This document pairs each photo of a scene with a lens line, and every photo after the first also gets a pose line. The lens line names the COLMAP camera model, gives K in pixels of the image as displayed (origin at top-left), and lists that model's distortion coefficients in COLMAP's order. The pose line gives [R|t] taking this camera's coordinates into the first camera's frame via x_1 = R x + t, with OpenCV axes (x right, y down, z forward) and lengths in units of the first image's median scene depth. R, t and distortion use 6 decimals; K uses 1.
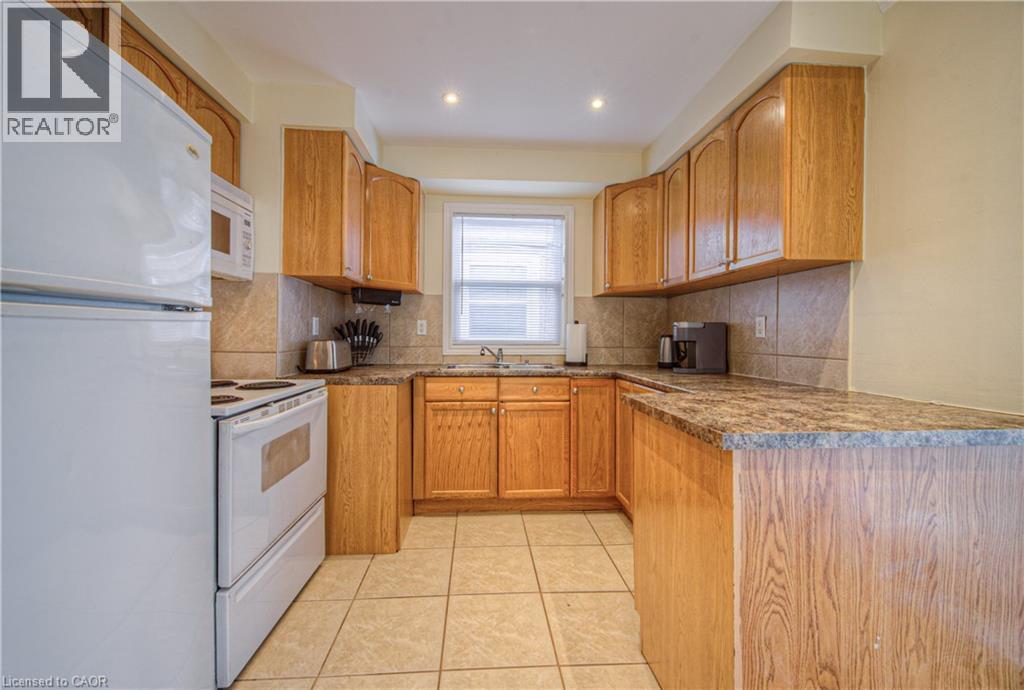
lens RADIAL K [[409.5, 0, 512.0], [0, 409.5, 345.0], [0, 0, 1]] dist [-0.000715, -0.000175]
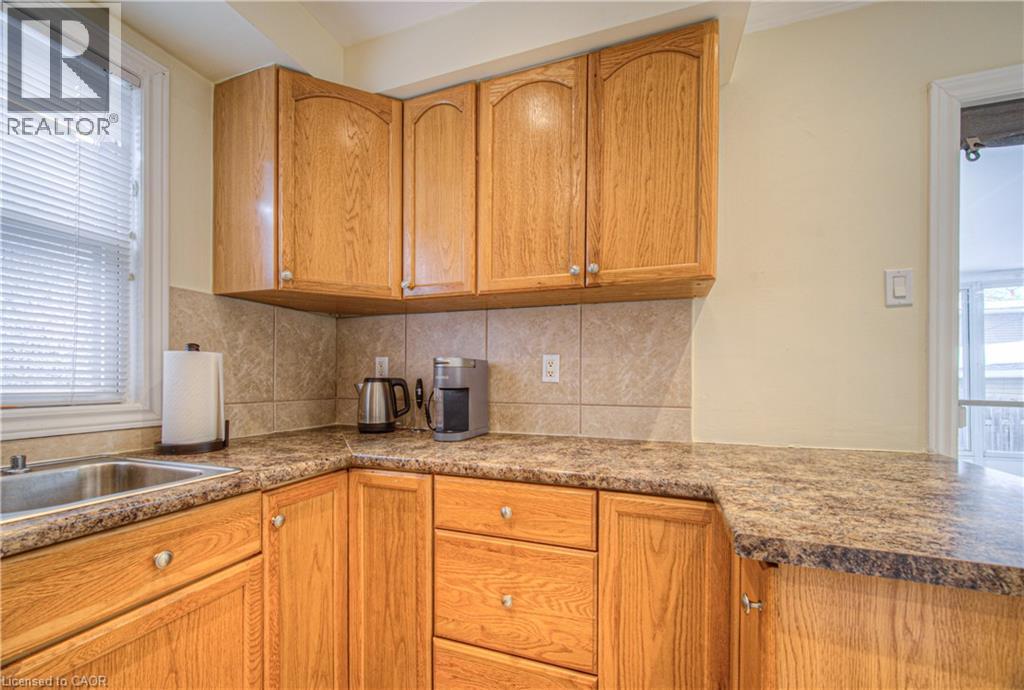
lens RADIAL K [[413.4, 0, 503.1], [0, 413.4, 382.0], [0, 0, 1]] dist [-0.001111, 0.000146]
pose [[0.425270, -0.006920, 0.905040, -0.139498], [0.017007, 0.999855, -0.000346, -0.021400], [-0.904907, 0.015539, 0.425326, 0.815645]]
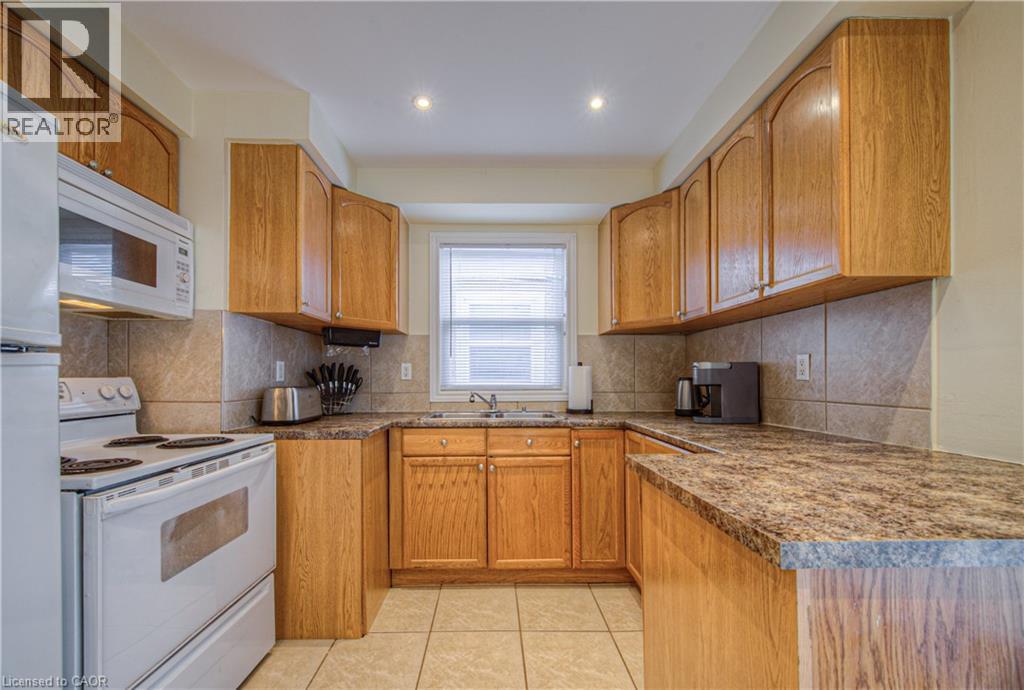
lens RADIAL K [[413.4, 0, 503.1], [0, 413.4, 382.0], [0, 0, 1]] dist [-0.001111, 0.000146]
pose [[0.998454, -0.007892, -0.055017, 0.063139], [0.007029, 0.999849, -0.015861, -0.005695], [0.055133, 0.015450, 0.998359, 0.162248]]
